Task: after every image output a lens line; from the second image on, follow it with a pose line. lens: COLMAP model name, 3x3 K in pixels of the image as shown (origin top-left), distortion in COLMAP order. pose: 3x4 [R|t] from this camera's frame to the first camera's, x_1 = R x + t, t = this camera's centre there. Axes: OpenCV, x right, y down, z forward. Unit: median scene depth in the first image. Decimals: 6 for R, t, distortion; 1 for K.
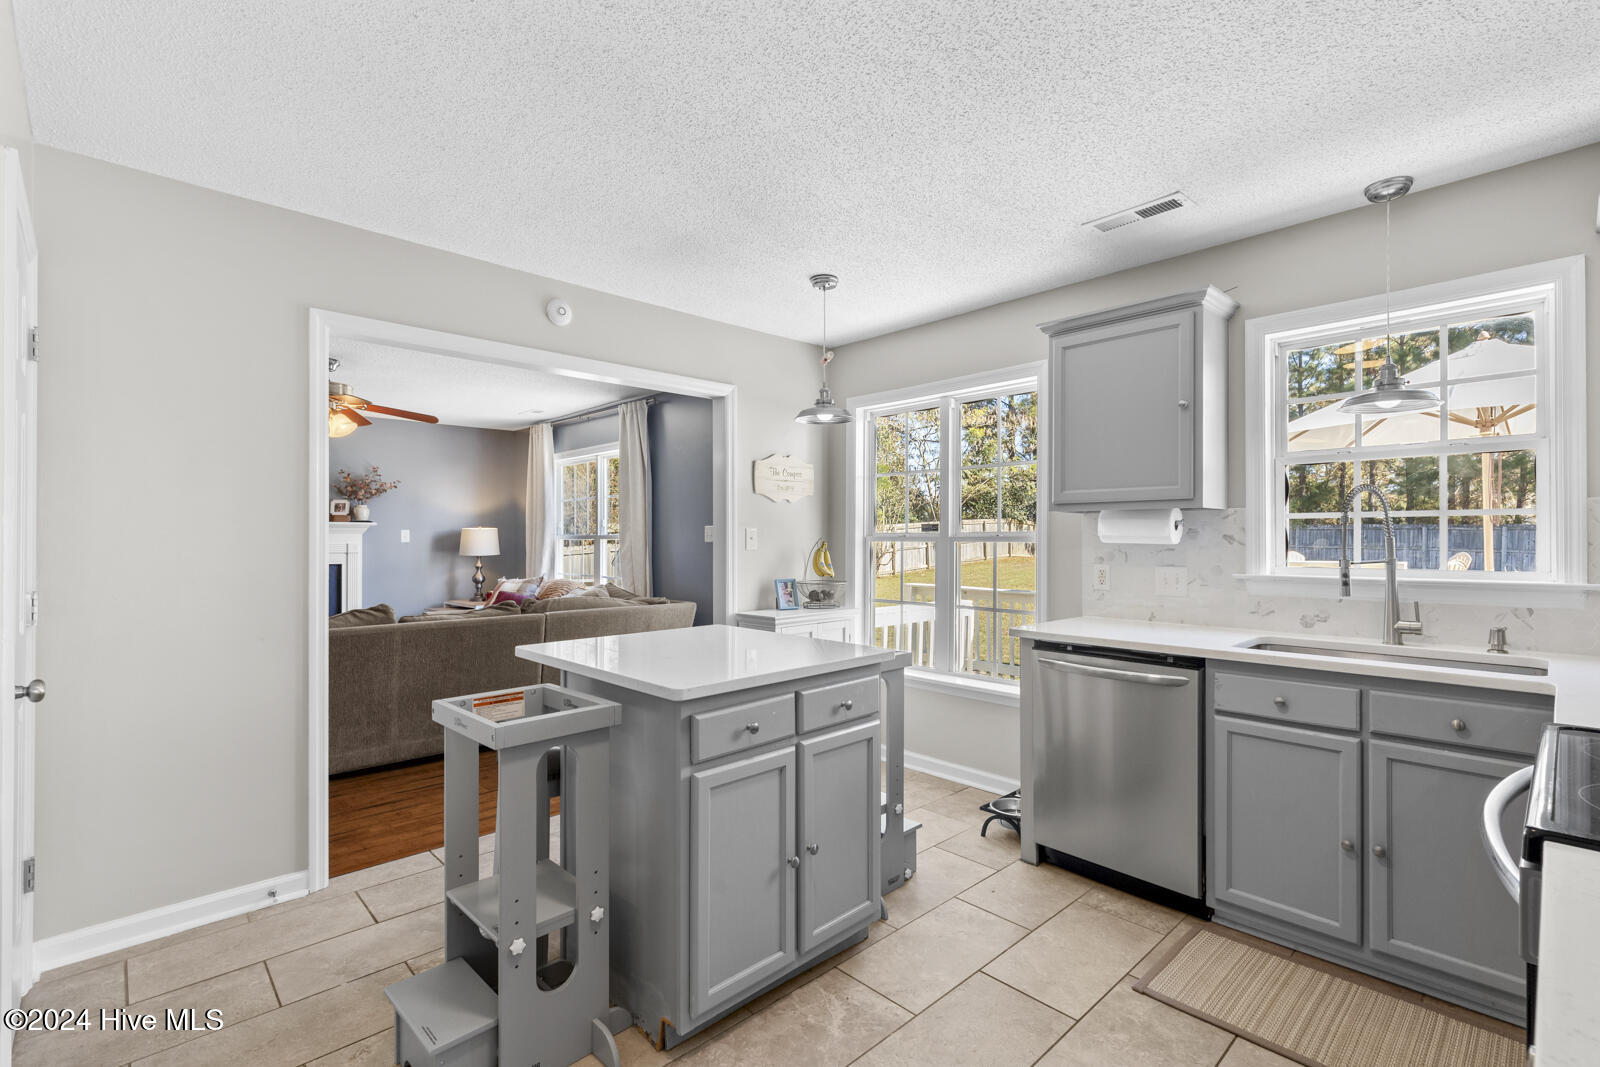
lens RADIAL K [[732.7, 0, 800.0], [0, 732.7, 533.5], [0, 0, 1]] dist [0.000975, 0.000152]
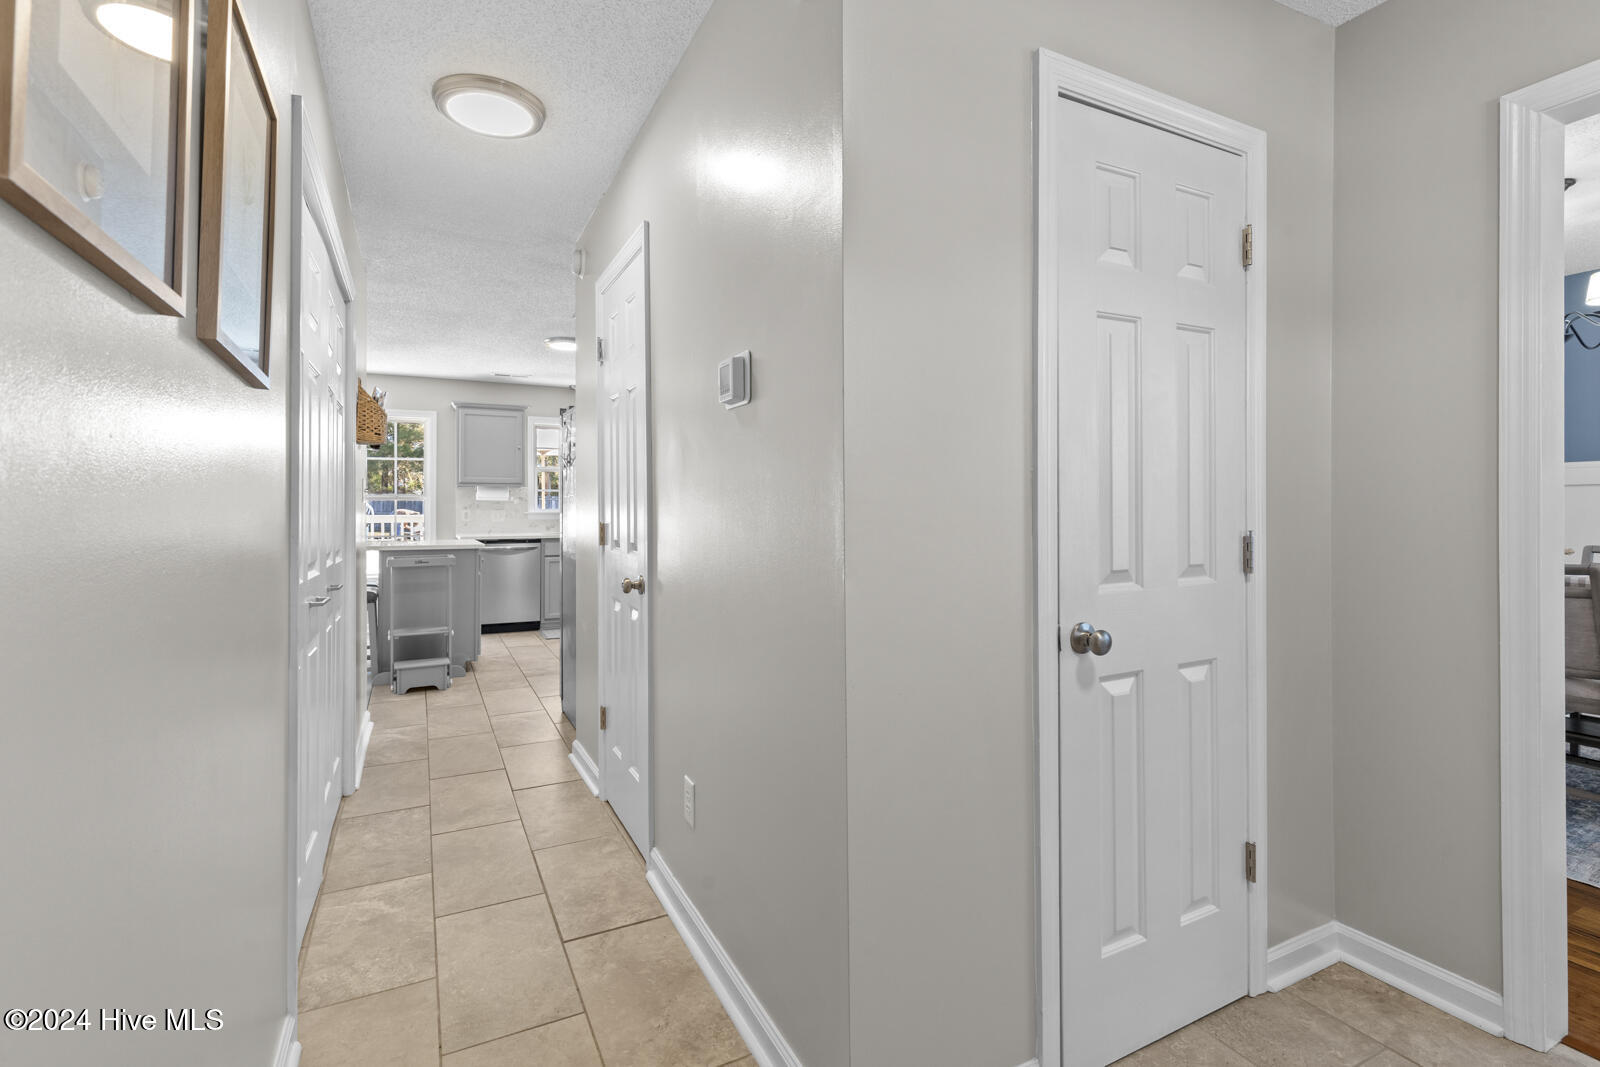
lens RADIAL K [[732.7, 0, 800.0], [0, 732.7, 533.5], [0, 0, 1]] dist [0.000975, 0.000152]
pose [[0.283297, -0.032871, 0.958469, -1.611542], [-0.003722, 0.999367, 0.035374, 0.034747], [-0.959025, -0.013589, 0.282995, -0.681963]]
